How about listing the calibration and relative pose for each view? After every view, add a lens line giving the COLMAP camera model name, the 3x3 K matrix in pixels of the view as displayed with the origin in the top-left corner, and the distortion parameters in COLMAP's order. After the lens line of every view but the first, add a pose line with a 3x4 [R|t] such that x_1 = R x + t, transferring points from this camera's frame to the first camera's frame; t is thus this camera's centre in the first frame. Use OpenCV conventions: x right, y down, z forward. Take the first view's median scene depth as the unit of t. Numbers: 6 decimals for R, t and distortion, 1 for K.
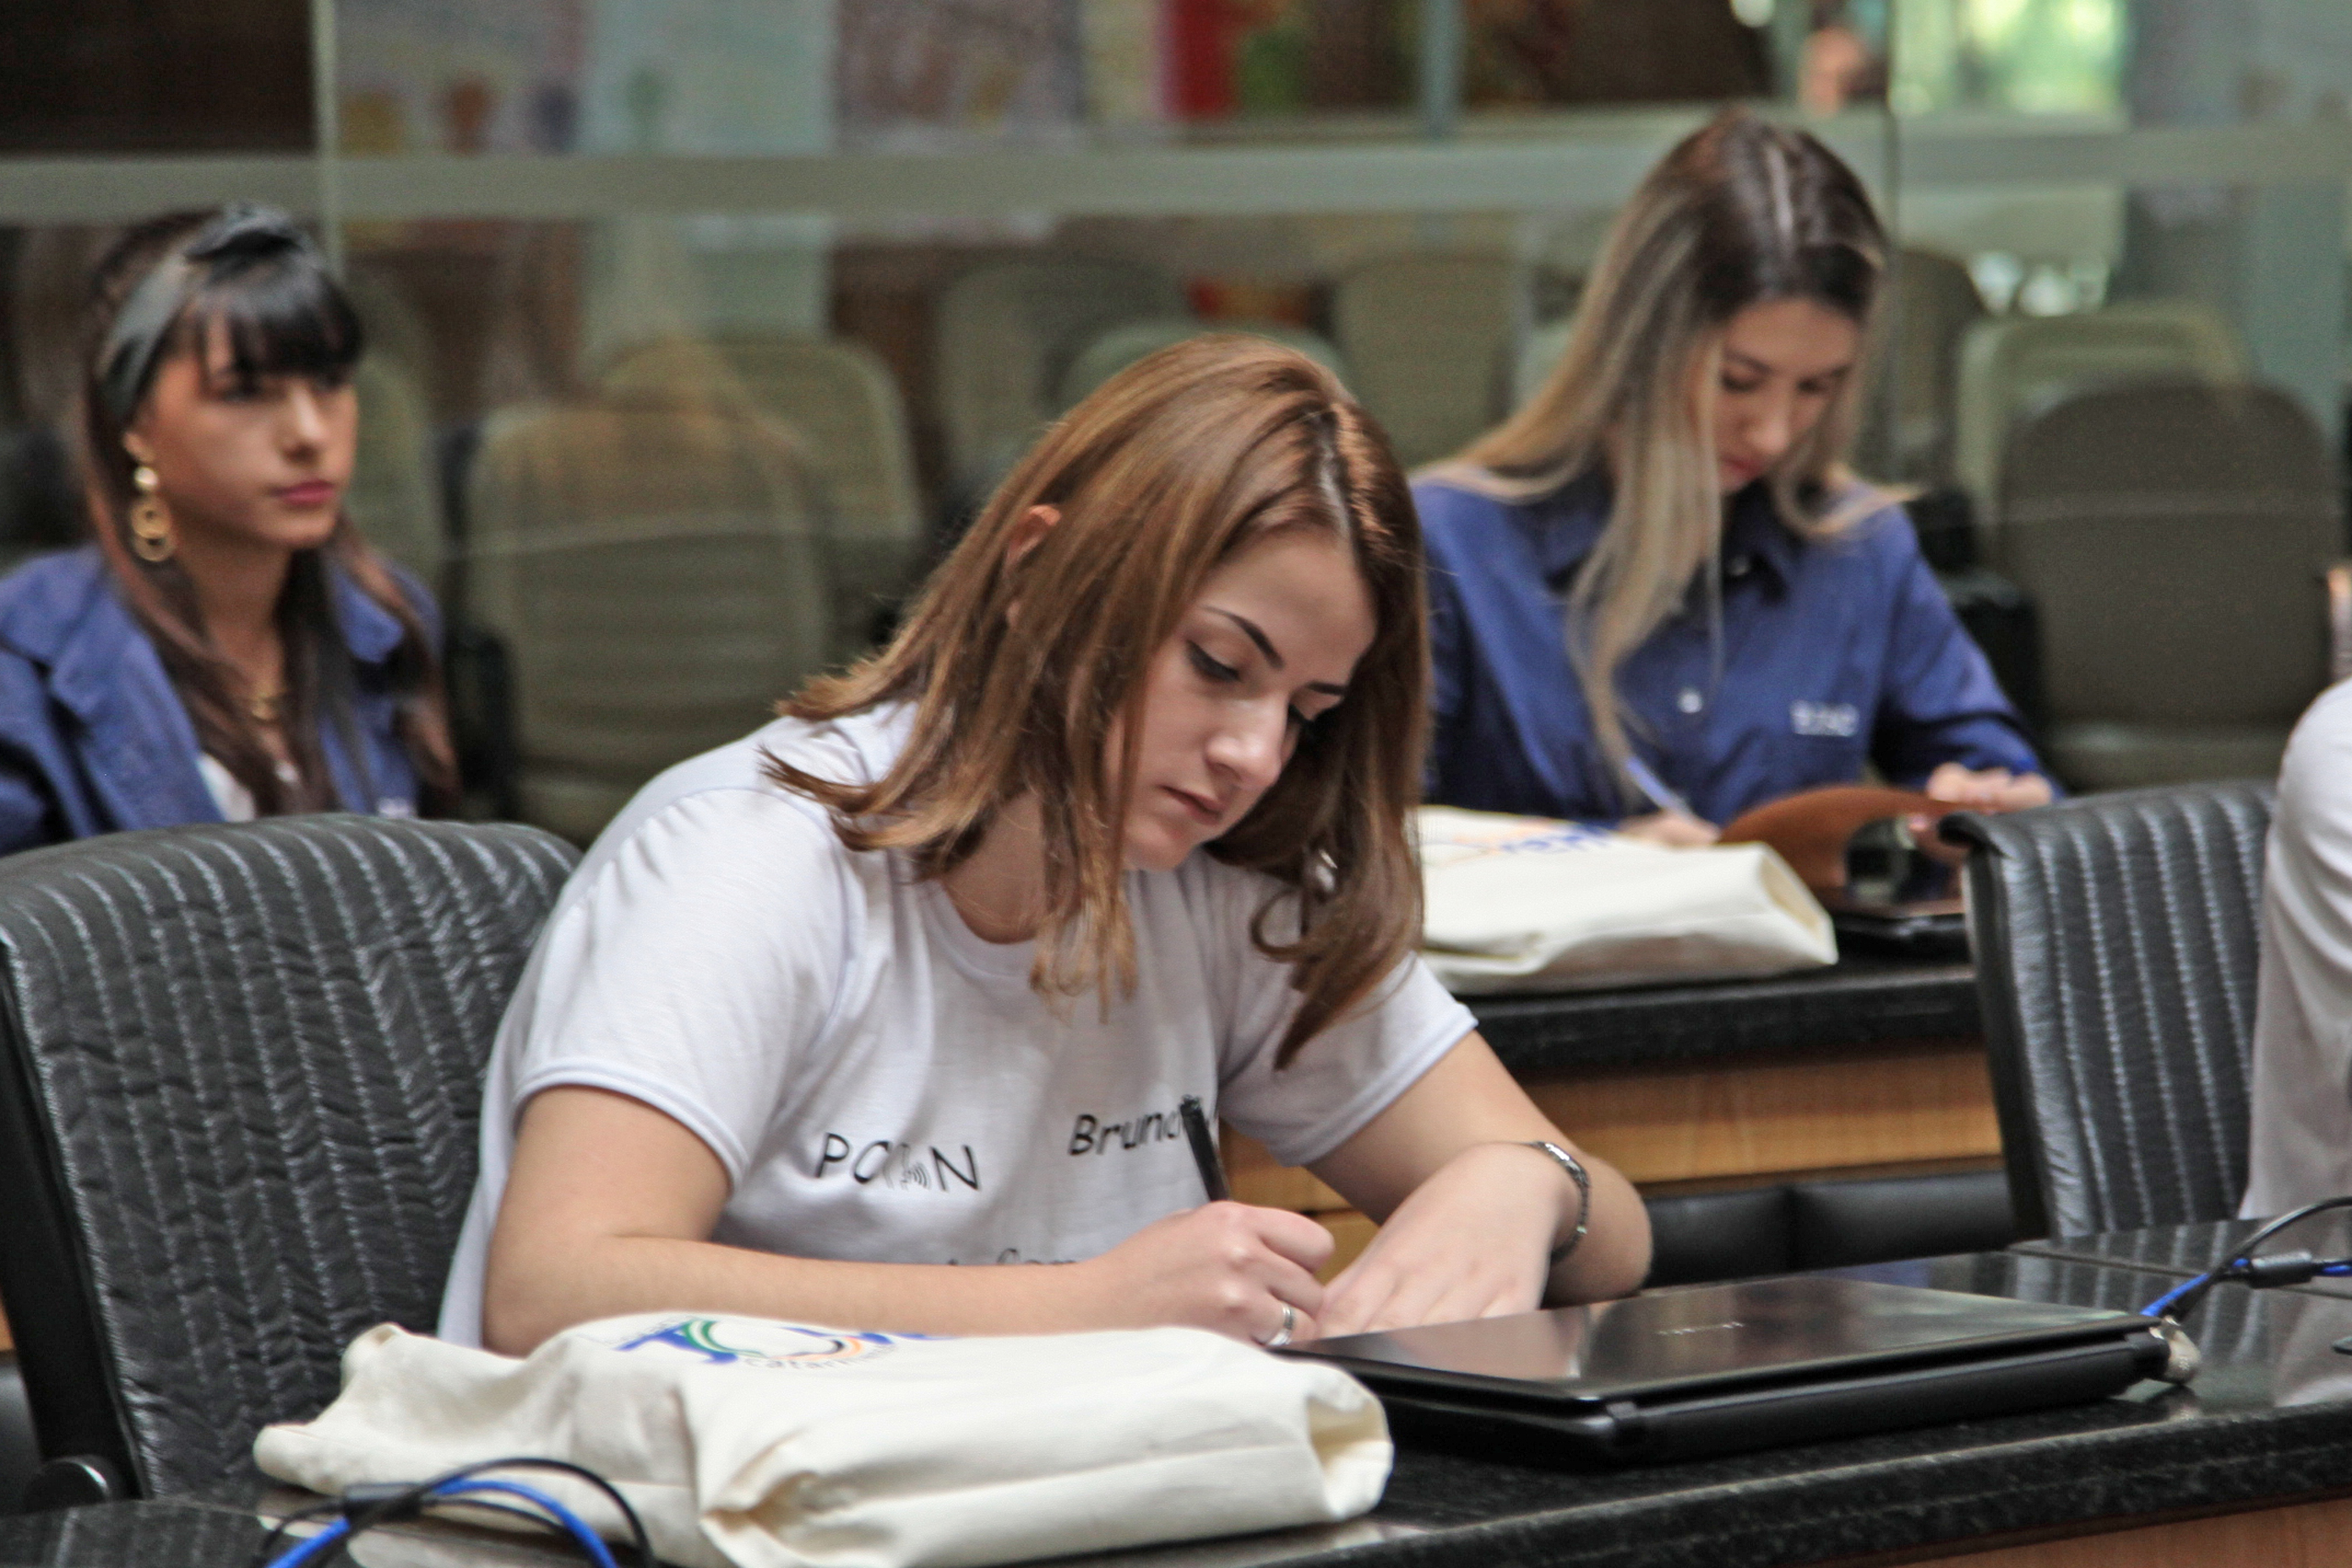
lens RADIAL K [[6653.3, 0, 1187.4], [0, 6653.3, 778.6], [0, 0, 1]] dist [0.468702, 0.000000]
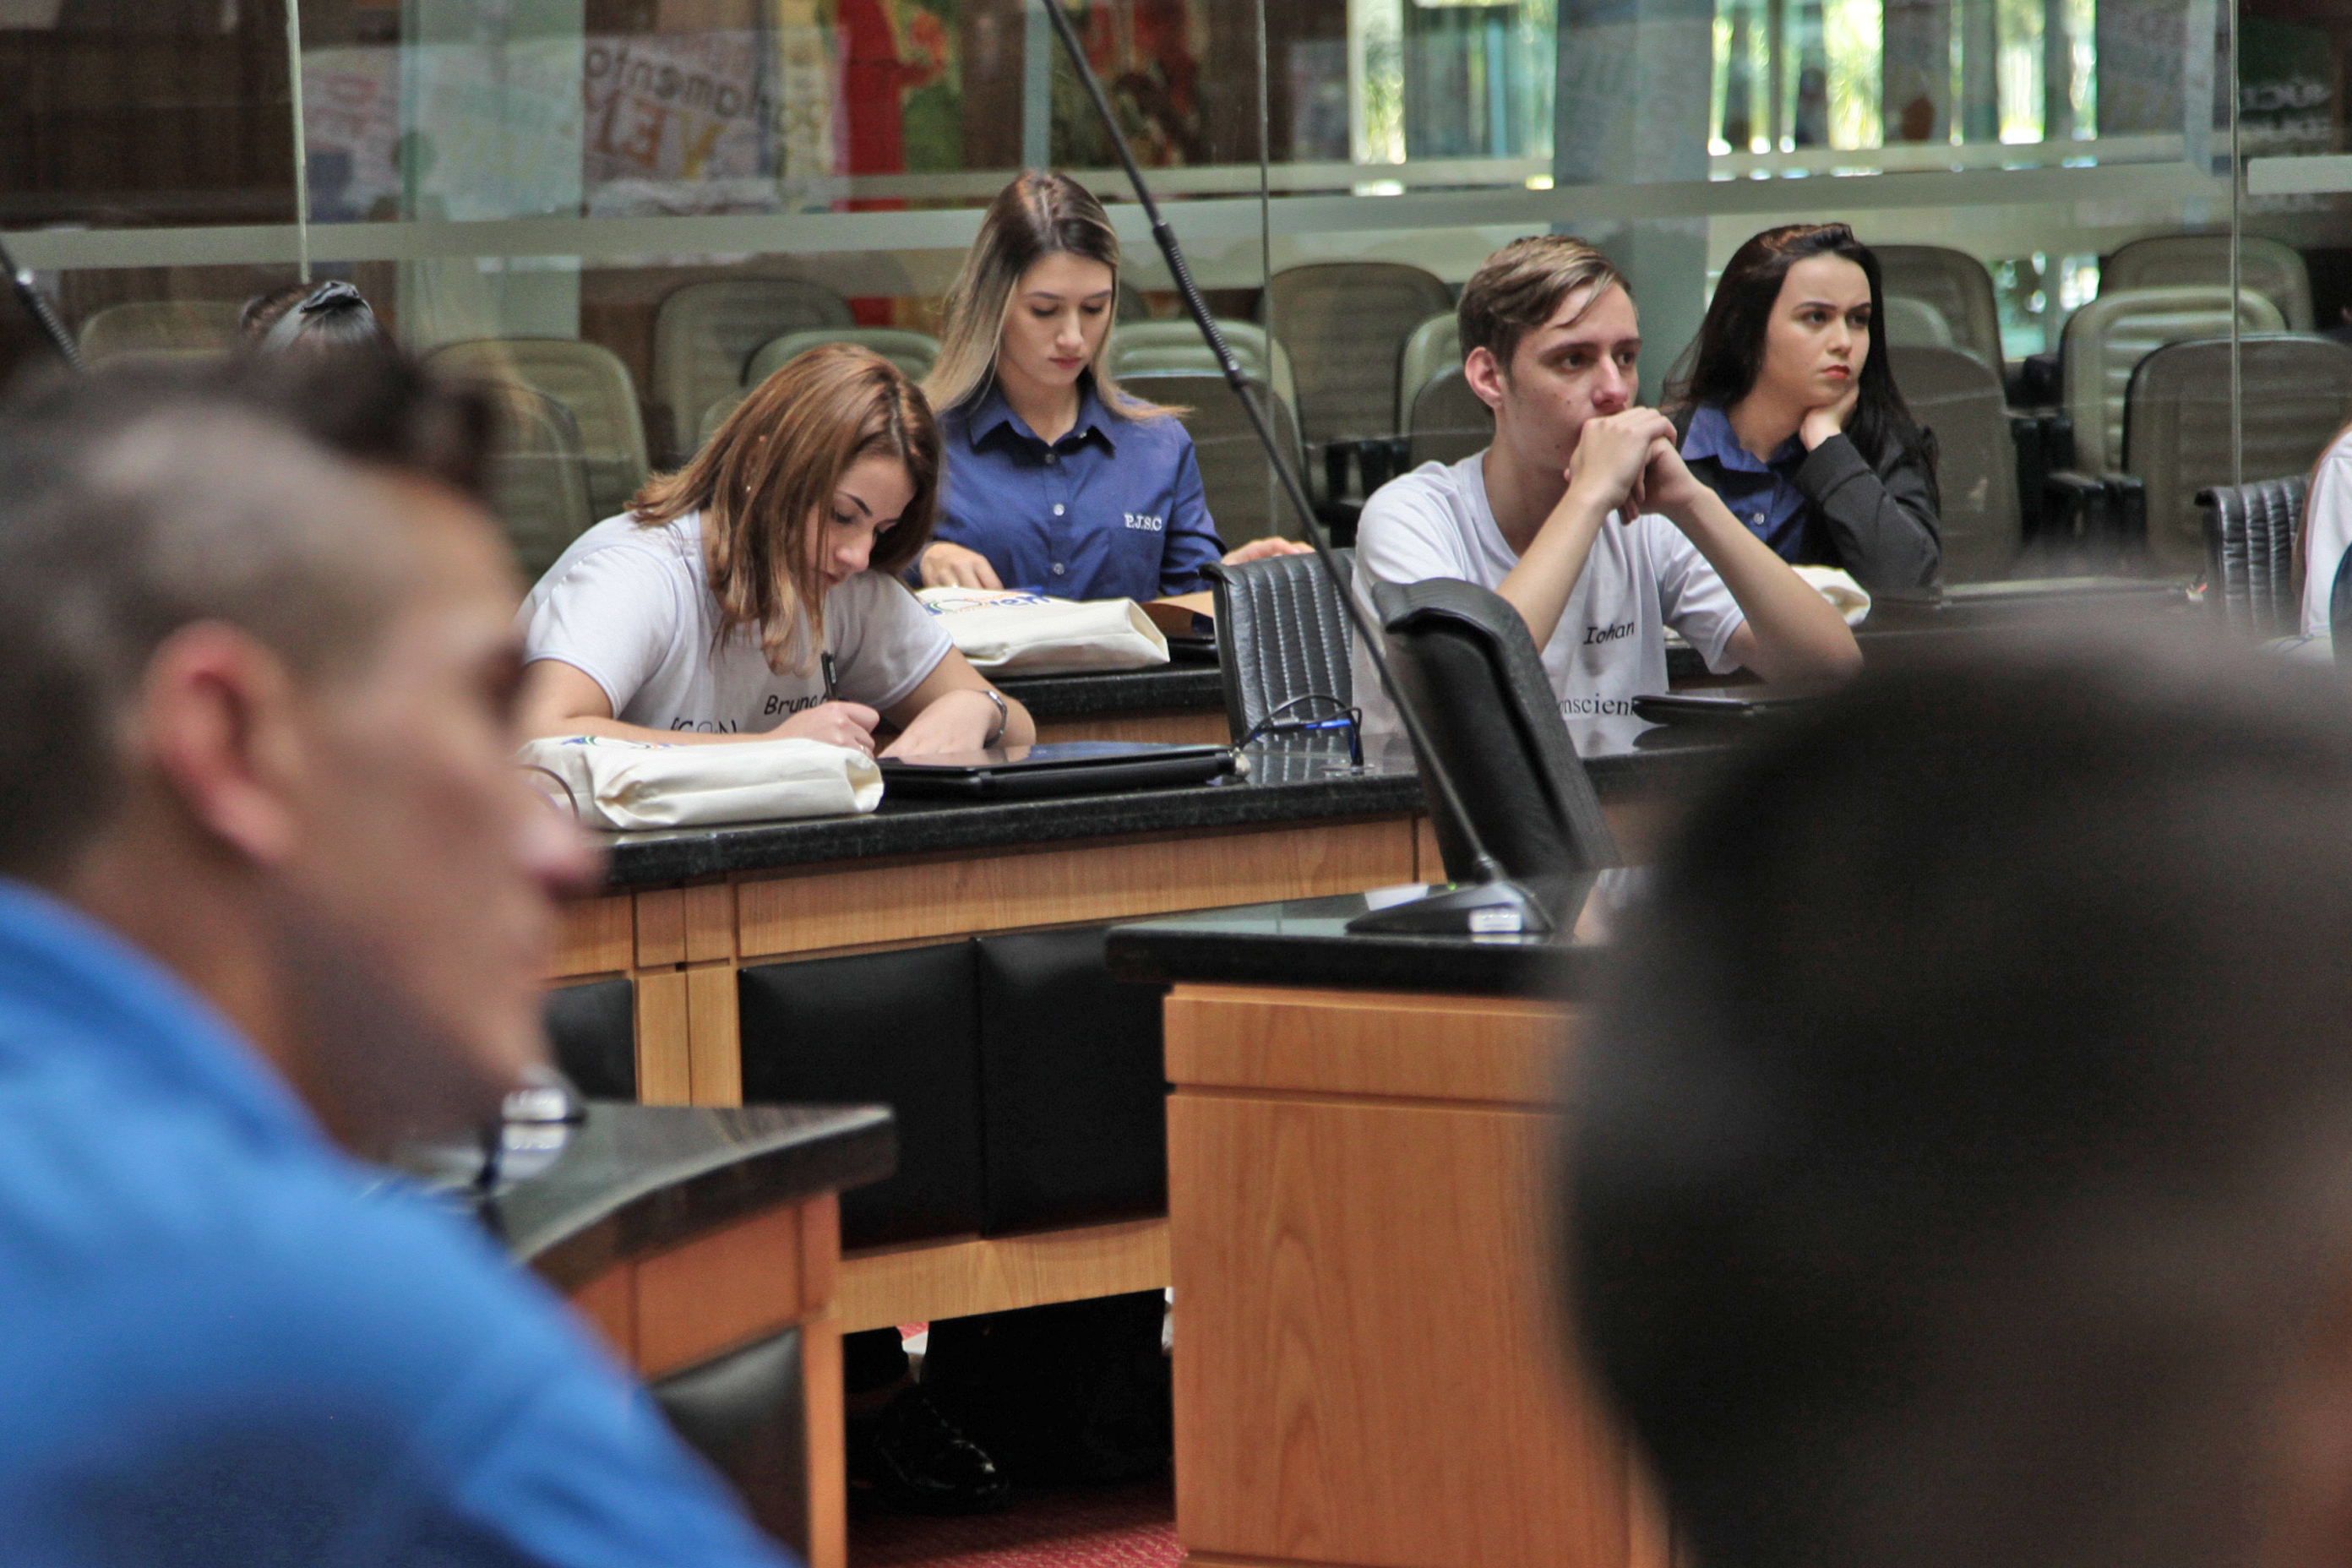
lens RADIAL K [[6653.3, 0, 1159.9], [0, 6653.3, 785.9], [0, 0, 1]] dist [0.468702, 0.000000]
pose [[0.999069, -0.018782, 0.038841, 0.025316], [0.018832, 0.999822, -0.000903, 0.072025], [-0.038817, 0.001634, 0.999245, -0.940117]]
